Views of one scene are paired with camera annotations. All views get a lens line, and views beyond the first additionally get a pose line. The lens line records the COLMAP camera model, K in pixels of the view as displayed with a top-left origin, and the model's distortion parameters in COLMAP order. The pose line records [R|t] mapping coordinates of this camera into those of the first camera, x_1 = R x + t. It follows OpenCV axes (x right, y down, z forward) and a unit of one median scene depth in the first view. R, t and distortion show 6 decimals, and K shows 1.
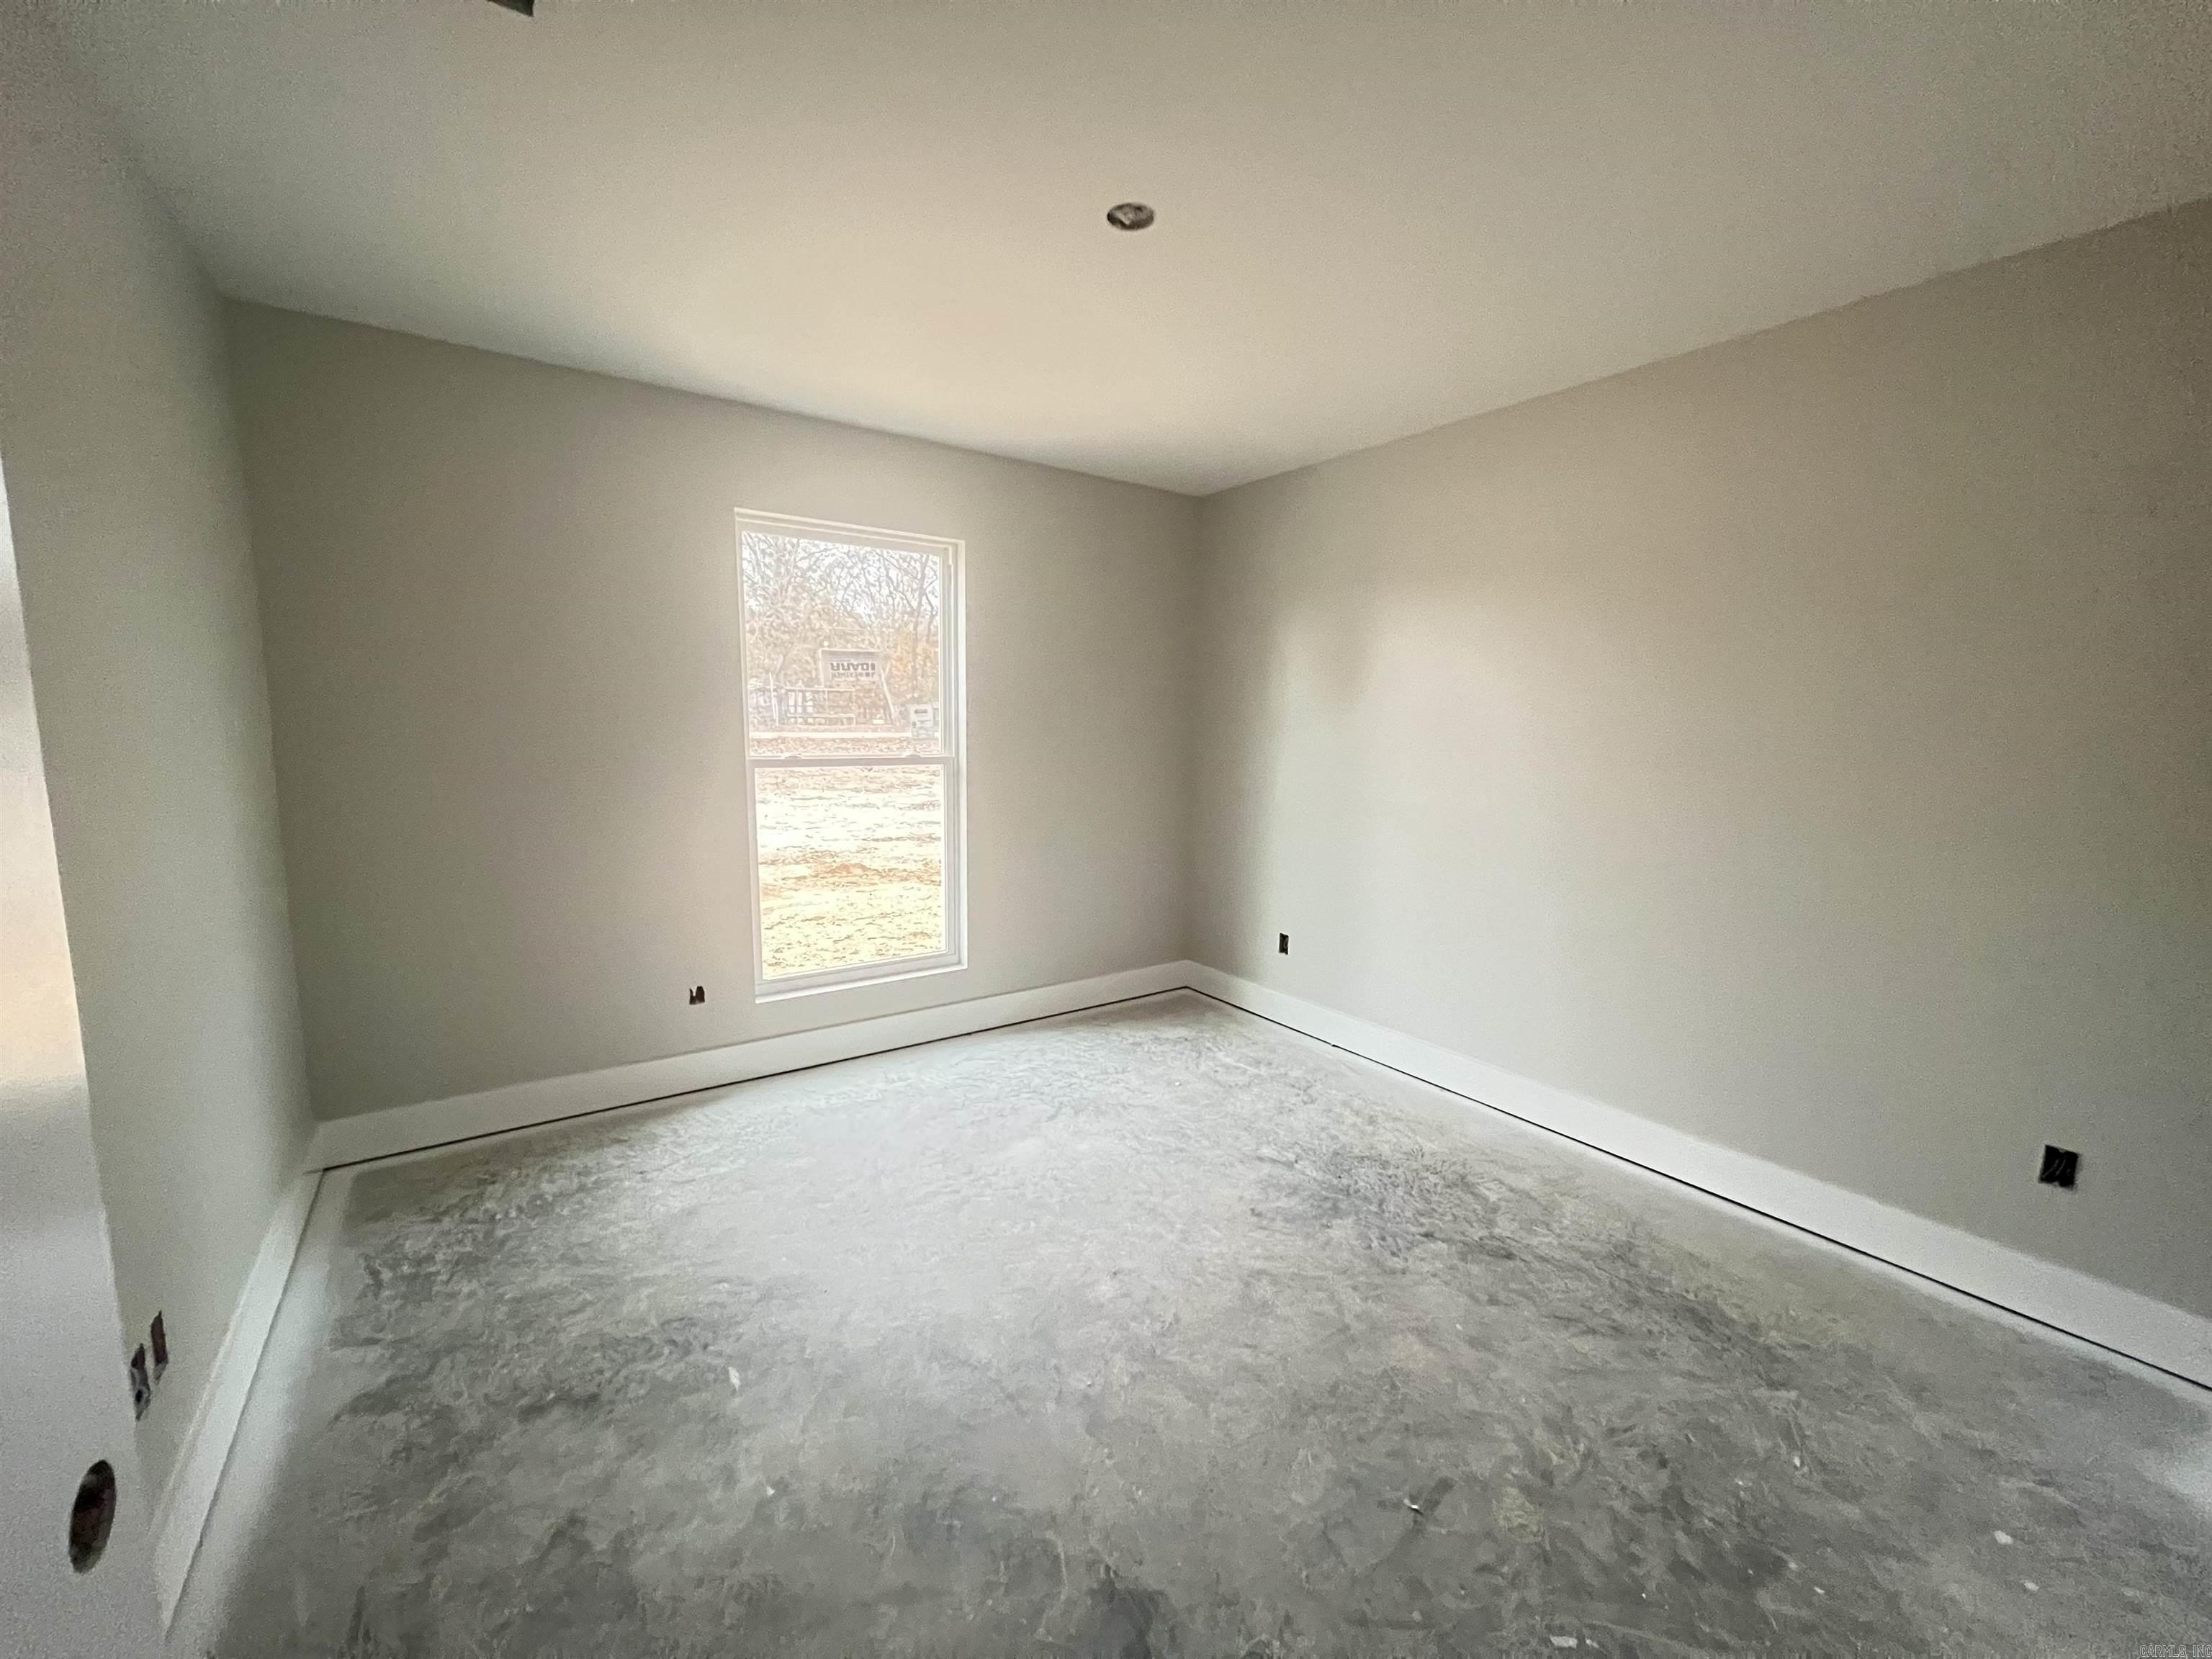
lens RADIAL K [[881.7, 0, 1103.5], [0, 881.7, 833.7], [0, 0, 1]] dist [-0.000776, -0.000151]
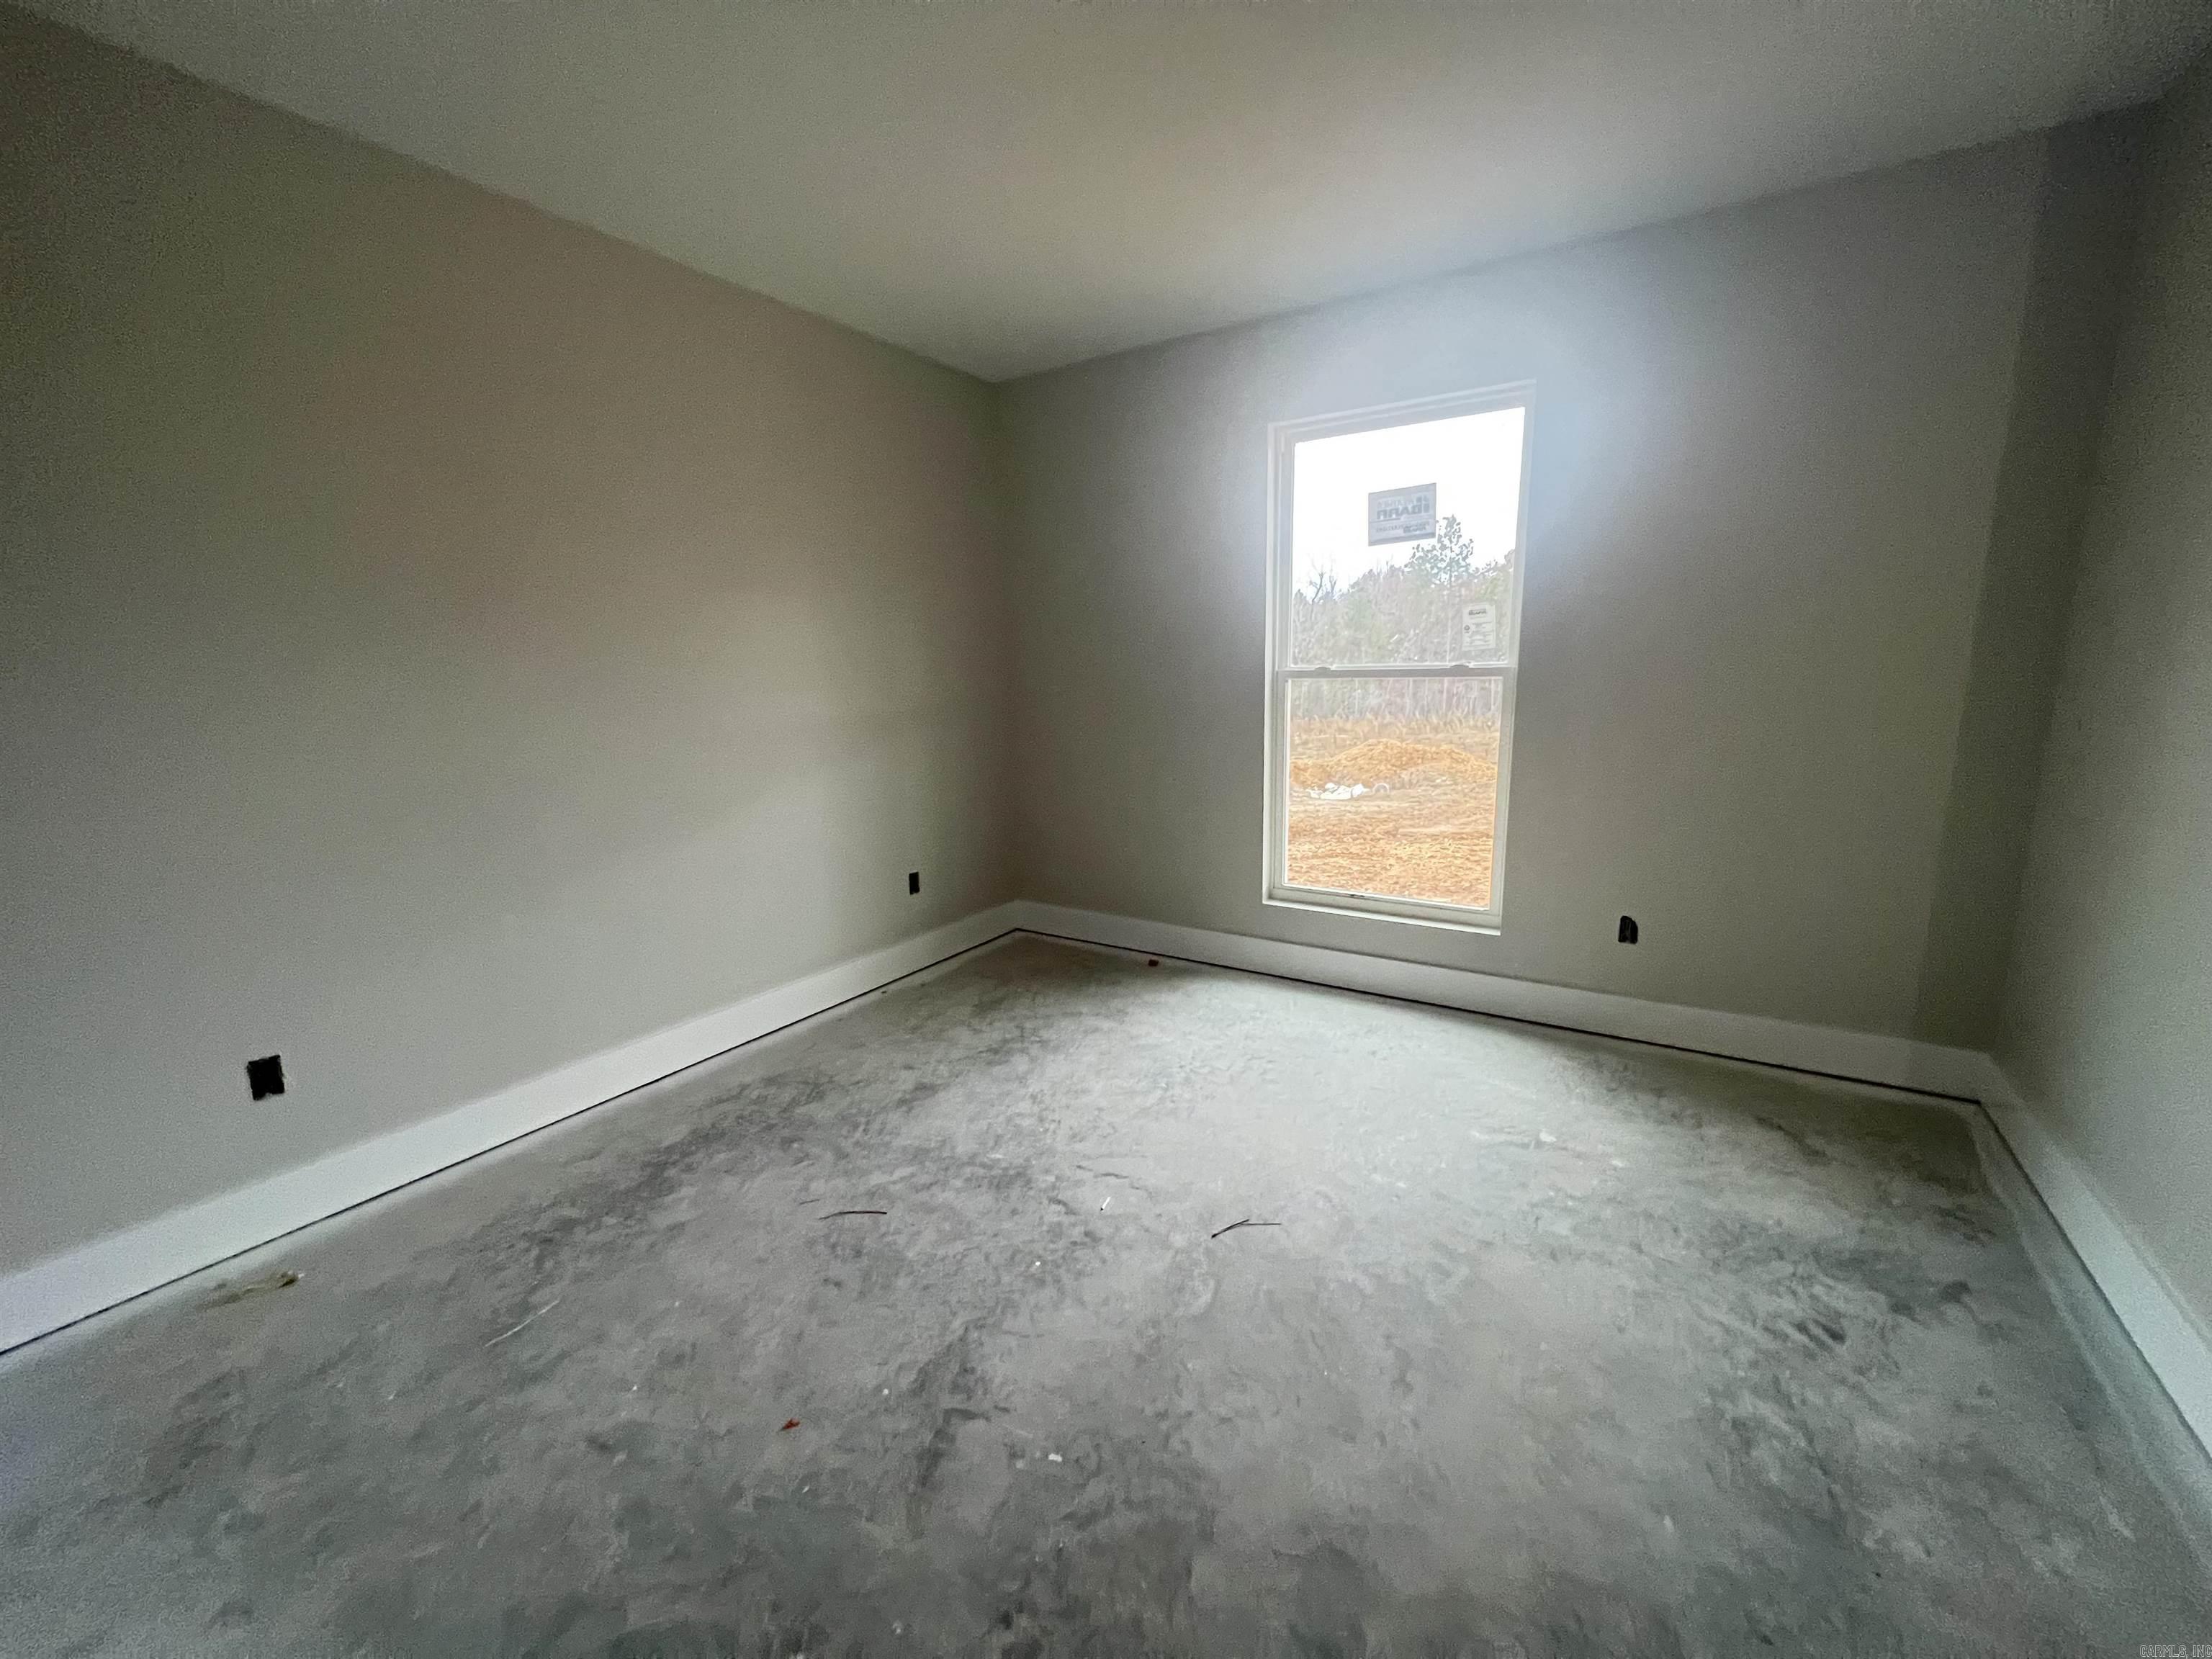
lens RADIAL K [[881.7, 0, 1103.5], [0, 881.7, 833.7], [0, 0, 1]] dist [-0.000776, -0.000151]
pose [[0.382198, 0.166116, -0.909027, 0.474487], [-0.082662, 0.985912, 0.145411, -0.028839], [0.920376, 0.019567, 0.390545, 0.400219]]
